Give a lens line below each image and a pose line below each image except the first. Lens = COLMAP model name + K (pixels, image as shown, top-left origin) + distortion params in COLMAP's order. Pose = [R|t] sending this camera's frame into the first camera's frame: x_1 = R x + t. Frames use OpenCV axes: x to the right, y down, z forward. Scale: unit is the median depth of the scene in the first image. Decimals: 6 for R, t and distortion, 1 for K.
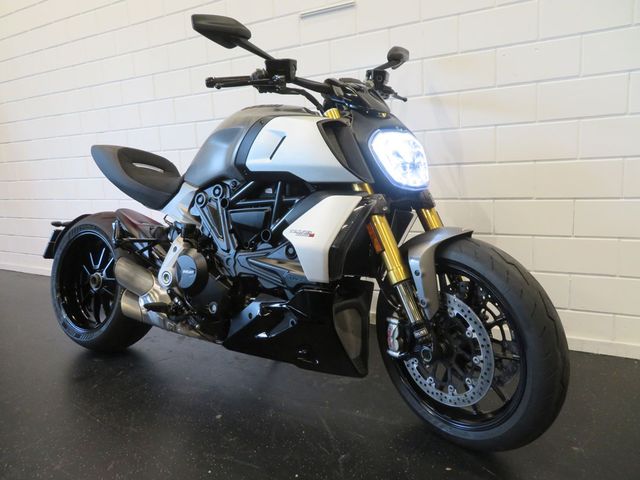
lens RADIAL K [[455.3, 0, 320.0], [0, 455.3, 240.0], [0, 0, 1]] dist [-0.001895, 0.001324]
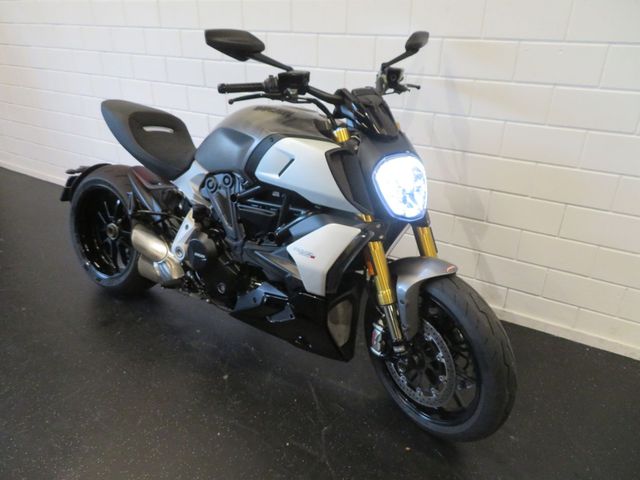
lens RADIAL K [[455.3, 0, 320.0], [0, 455.3, 240.0], [0, 0, 1]] dist [-0.001895, 0.001324]
pose [[0.997283, 0.073506, 0.004764, -0.007543], [-0.071995, 0.959024, 0.274027, -0.309531], [0.015574, -0.273625, 0.961710, -0.048549]]
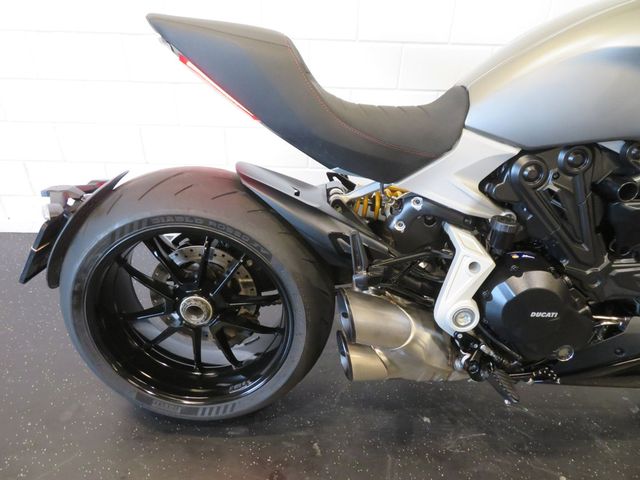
lens RADIAL K [[455.3, 0, 320.0], [0, 455.3, 240.0], [0, 0, 1]] dist [-0.001895, 0.001324]
pose [[0.861772, -0.220108, 0.457058, -0.823132], [0.010468, 0.908492, 0.417771, -0.271279], [-0.507188, -0.355239, 0.785217, 0.783680]]
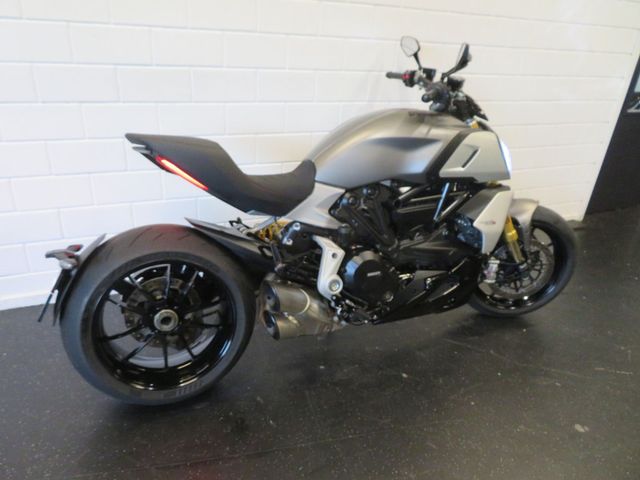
lens RADIAL K [[455.3, 0, 320.0], [0, 455.3, 240.0], [0, 0, 1]] dist [-0.001895, 0.001324]
pose [[0.587828, -0.264562, 0.764503, -1.232655], [0.041332, 0.953602, 0.298221, -0.348197], [-0.807929, -0.143704, 0.571488, 0.546345]]
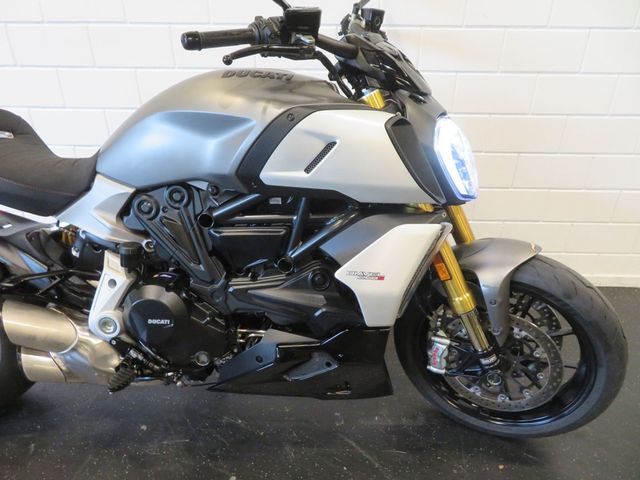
lens RADIAL K [[455.3, 0, 320.0], [0, 455.3, 240.0], [0, 0, 1]] dist [-0.001895, 0.001324]
pose [[0.882230, -0.162013, 0.442065, -0.385124], [0.024375, 0.953387, 0.300763, -0.268215], [-0.470187, -0.254567, 0.845056, 0.356771]]
